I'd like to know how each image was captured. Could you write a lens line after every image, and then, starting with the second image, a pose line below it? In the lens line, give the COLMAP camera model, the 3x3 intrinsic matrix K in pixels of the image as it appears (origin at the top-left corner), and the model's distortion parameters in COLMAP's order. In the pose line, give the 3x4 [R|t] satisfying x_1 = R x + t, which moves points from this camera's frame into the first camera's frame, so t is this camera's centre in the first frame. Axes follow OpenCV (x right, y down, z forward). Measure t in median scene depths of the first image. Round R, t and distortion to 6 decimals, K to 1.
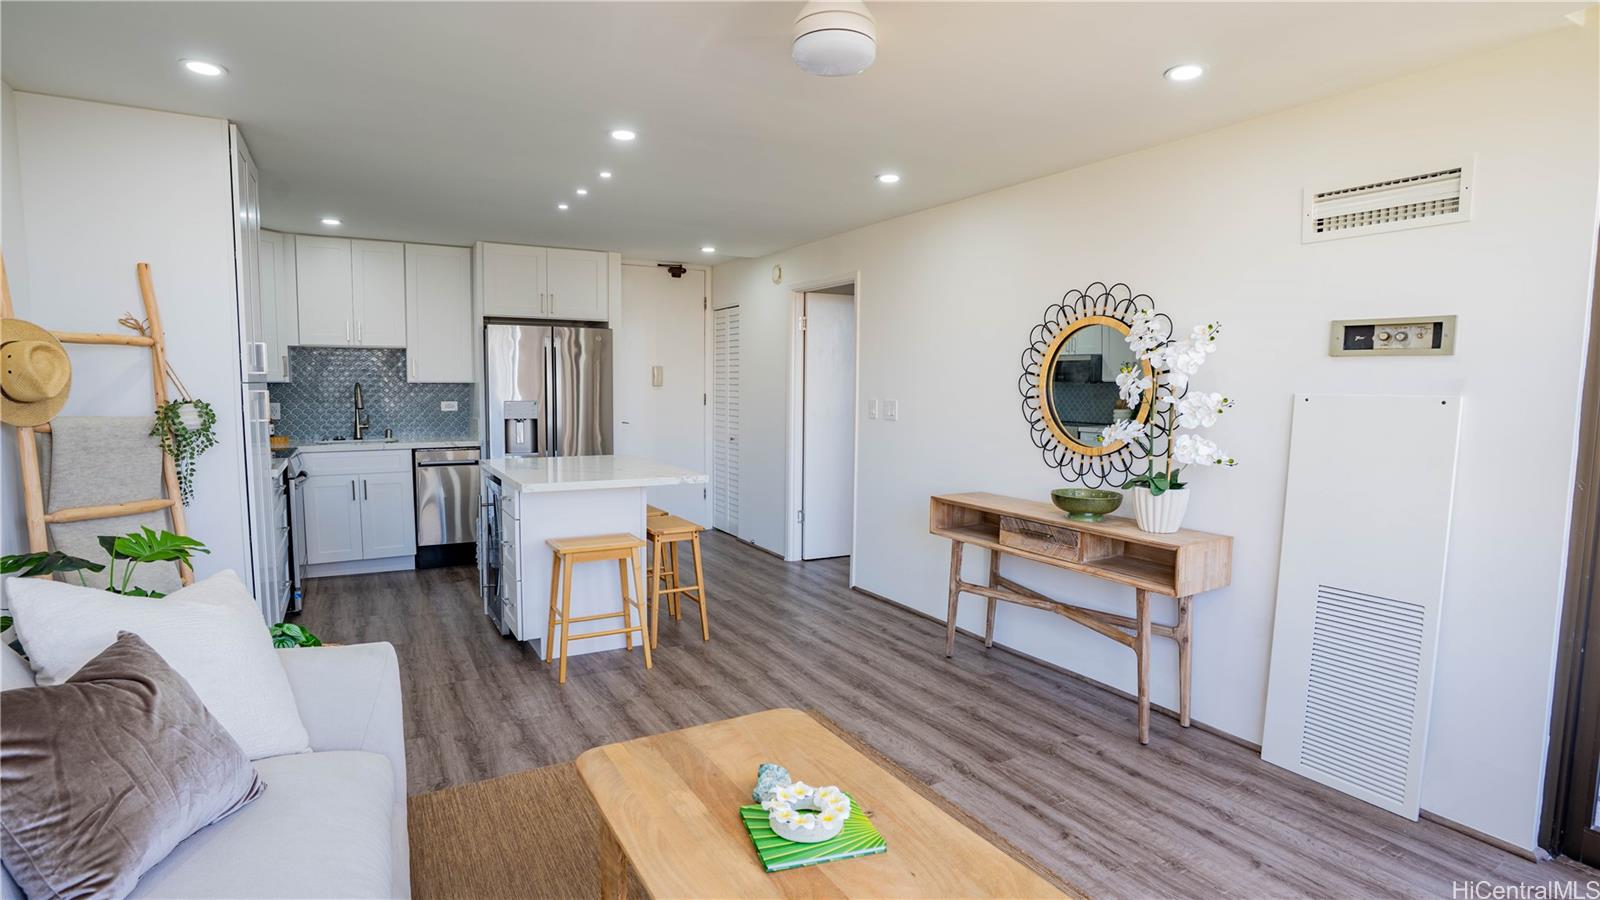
lens RADIAL K [[788.6, 0, 802.9], [0, 788.6, 454.2], [0, 0, 1]] dist [-0.079972, 0.038358]
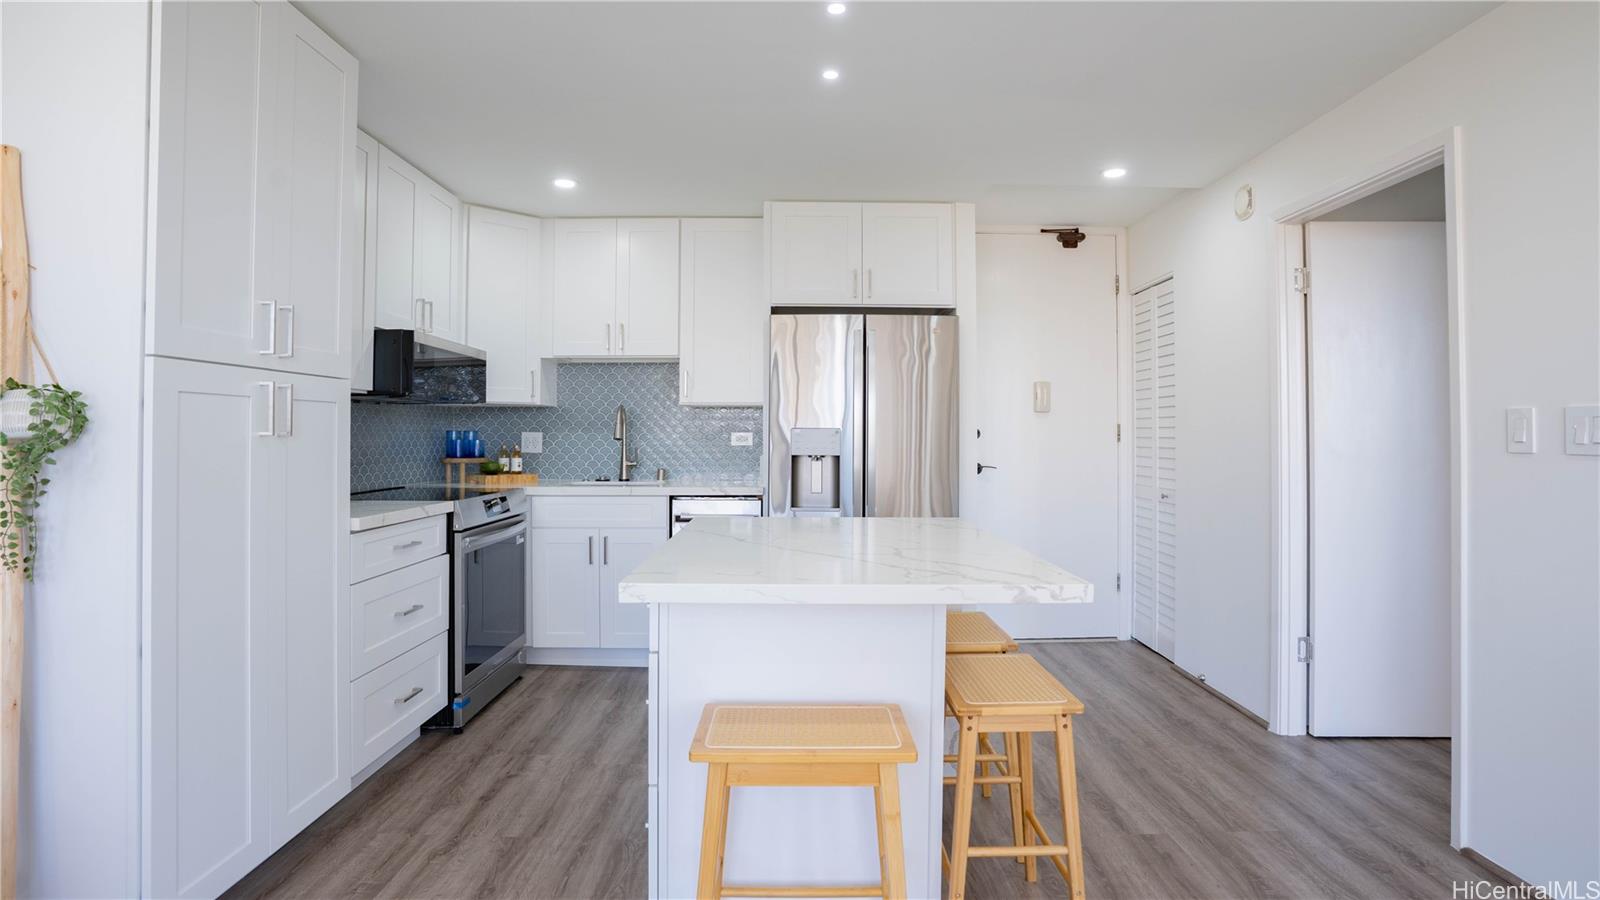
lens RADIAL K [[800.0, 0, 808.1], [0, 800.0, 417.5], [0, 0, 1]] dist [-0.077090, 0.035976]
pose [[0.869334, -0.018252, -0.493888, -0.047296], [-0.038802, 0.993712, -0.105023, -0.008736], [0.492699, 0.110464, 0.863160, 0.579971]]
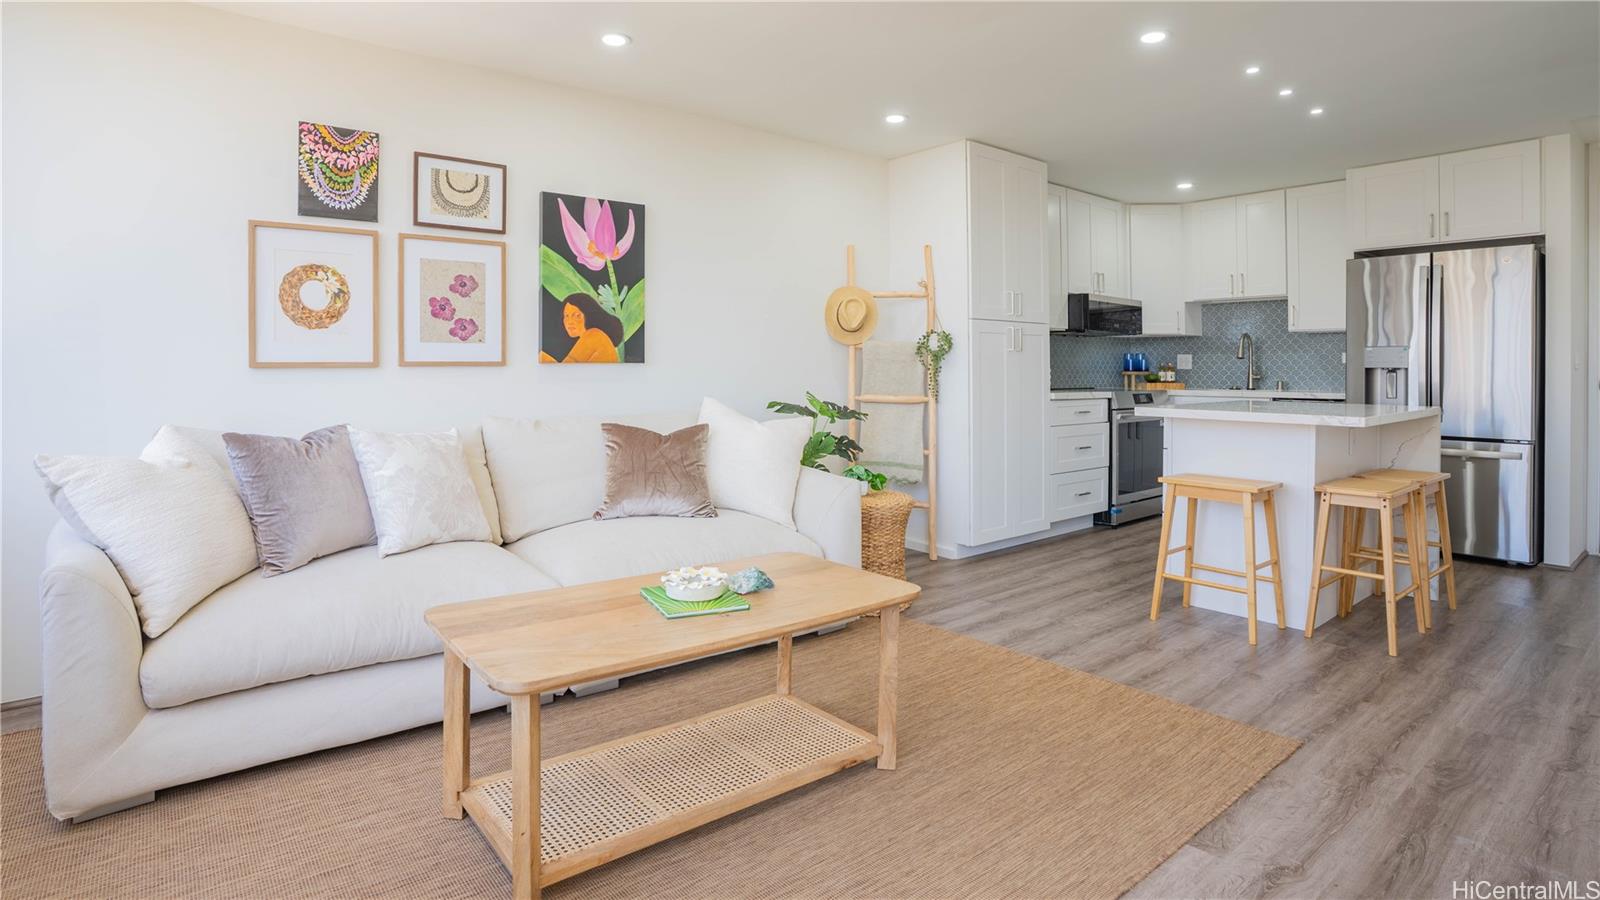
lens RADIAL K [[812.2, 0, 799.3], [0, 812.2, 380.5], [0, 0, 1]] dist [-0.121356, 0.090927]
pose [[0.150934, 0.002685, -0.988540, 0.517205], [-0.088901, 0.995981, -0.010869, 0.047490], [0.984538, 0.089523, 0.150566, 0.362732]]
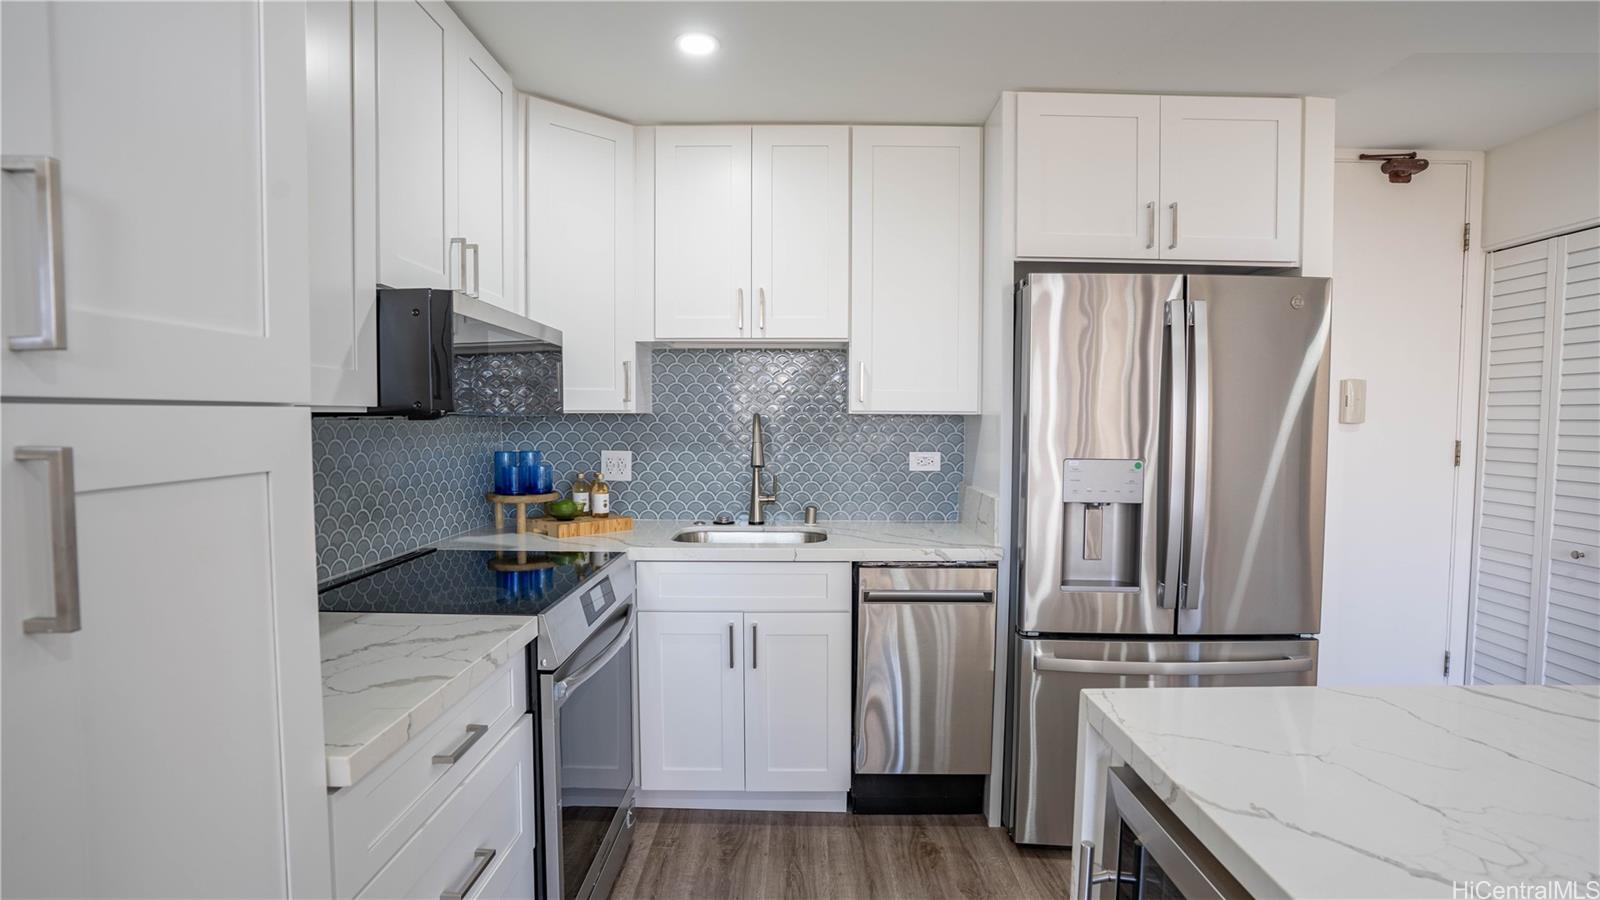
lens RADIAL K [[788.6, 0, 802.9], [0, 788.6, 454.2], [0, 0, 1]] dist [-0.079972, 0.038358]
pose [[0.861076, 0.019511, -0.508102, -0.404793], [-0.041933, 0.998585, -0.032719, -0.070934], [0.506744, 0.049480, 0.860675, 0.799112]]
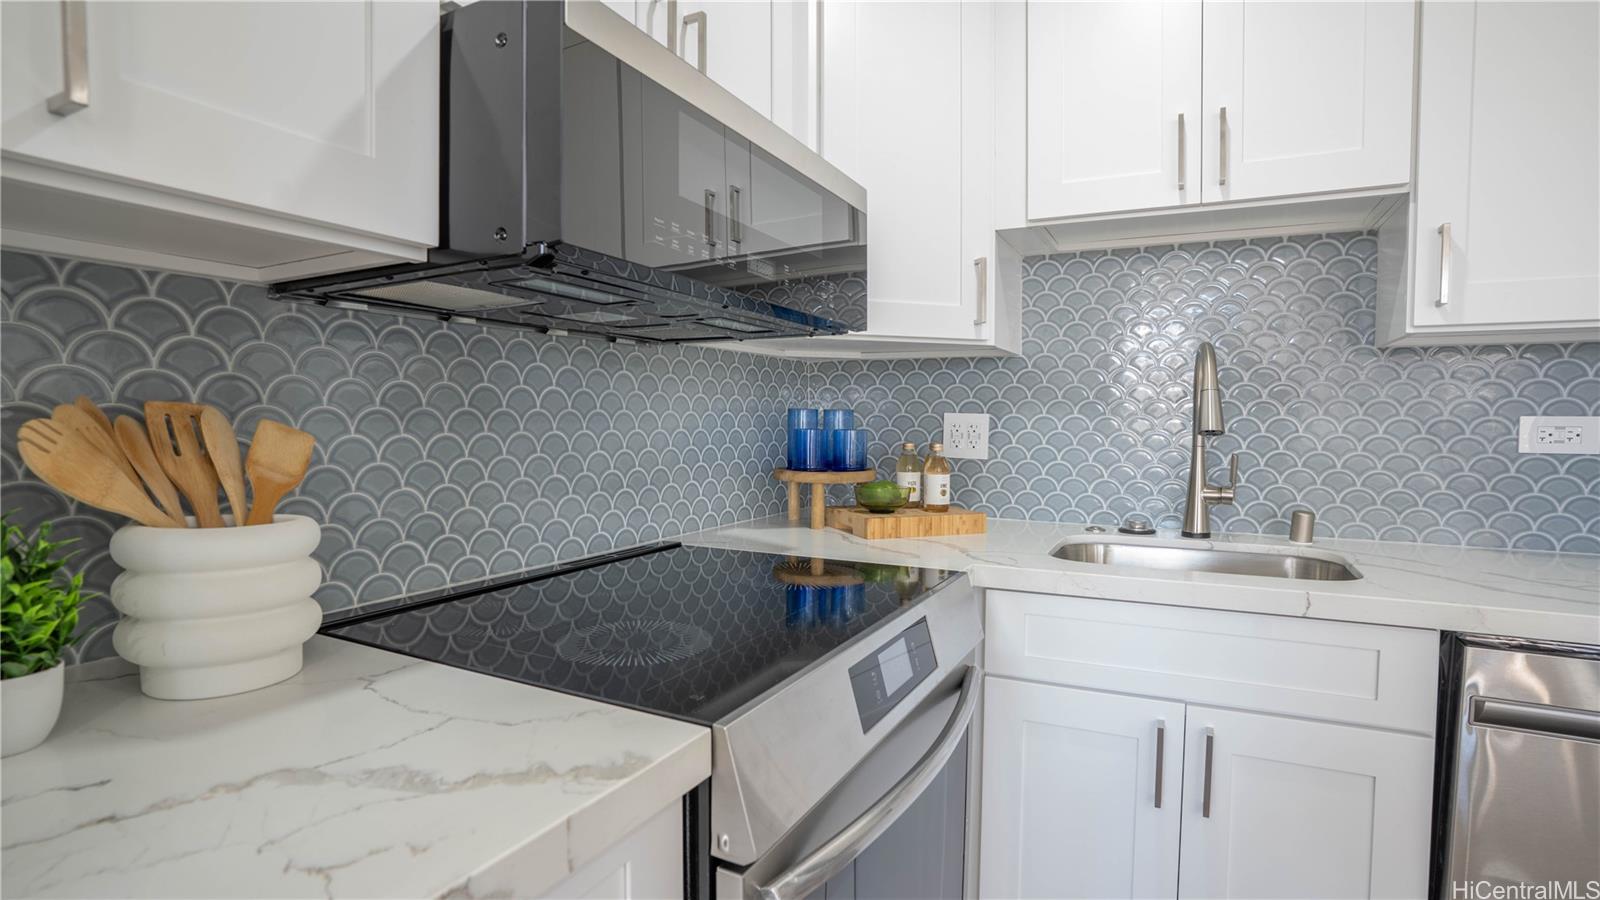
lens RADIAL K [[788.6, 0, 802.9], [0, 788.6, 454.2], [0, 0, 1]] dist [-0.079972, 0.038358]
pose [[0.542111, 0.032658, -0.839672, -0.580055], [-0.076683, 0.996998, -0.010731, -0.051703], [0.836801, 0.070206, 0.542988, 1.003381]]
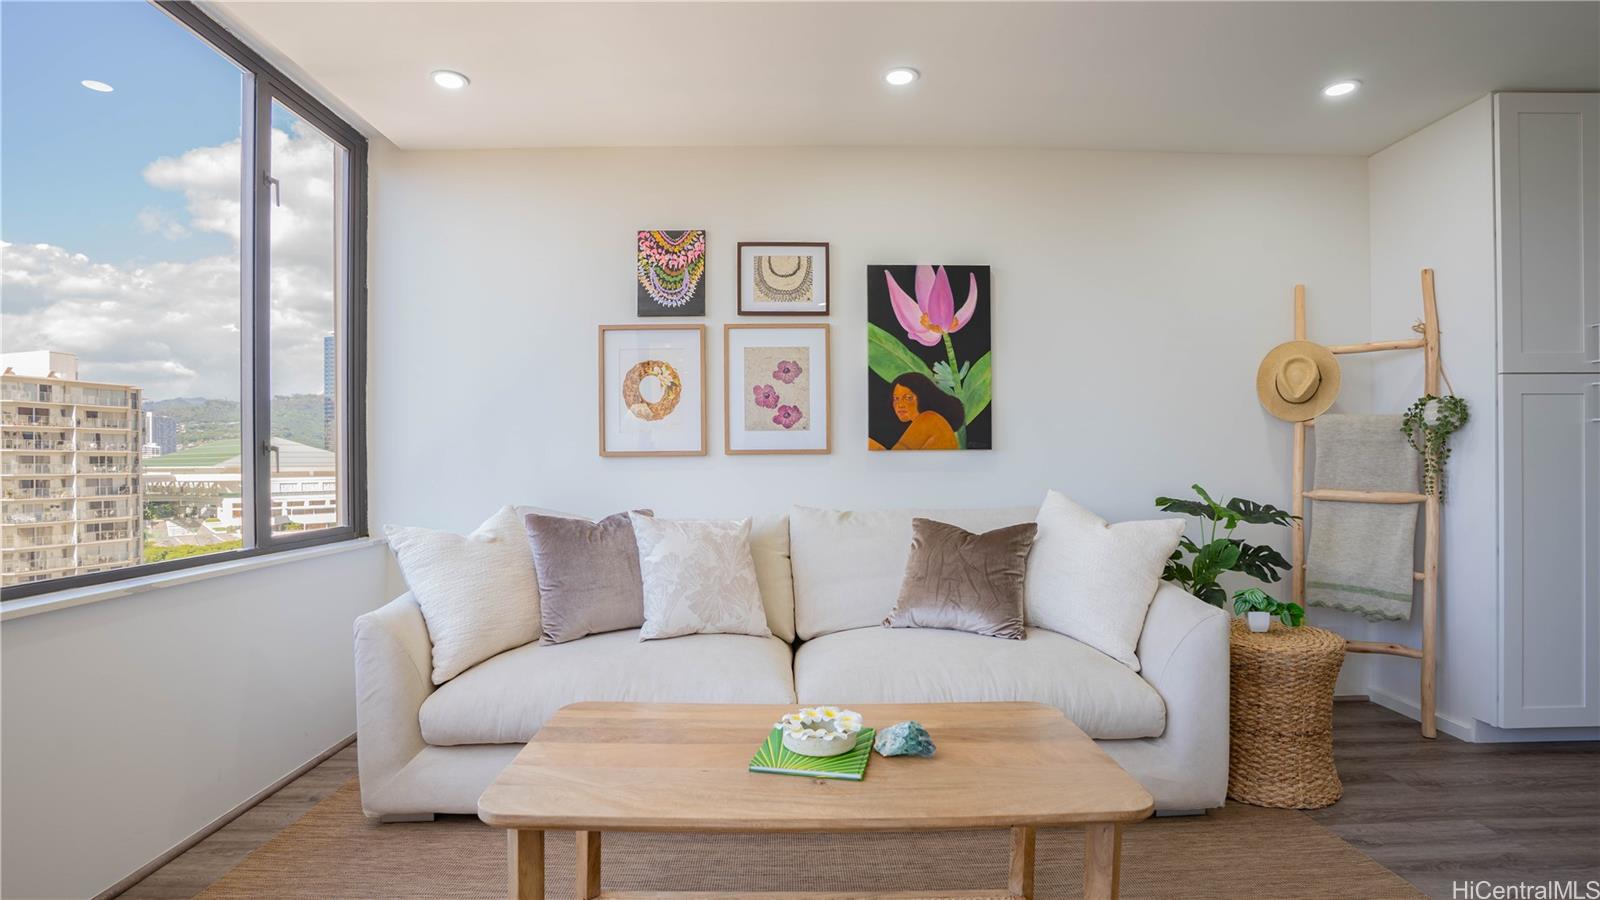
lens RADIAL K [[802.0, 0, 803.2], [0, 802.0, 470.2], [0, 0, 1]] dist [-0.080644, 0.039868]
pose [[-0.485048, -0.000185, -0.874488, 0.346446], [-0.079333, 0.995886, 0.043793, 0.033626], [0.870882, 0.090618, -0.483067, 0.555877]]
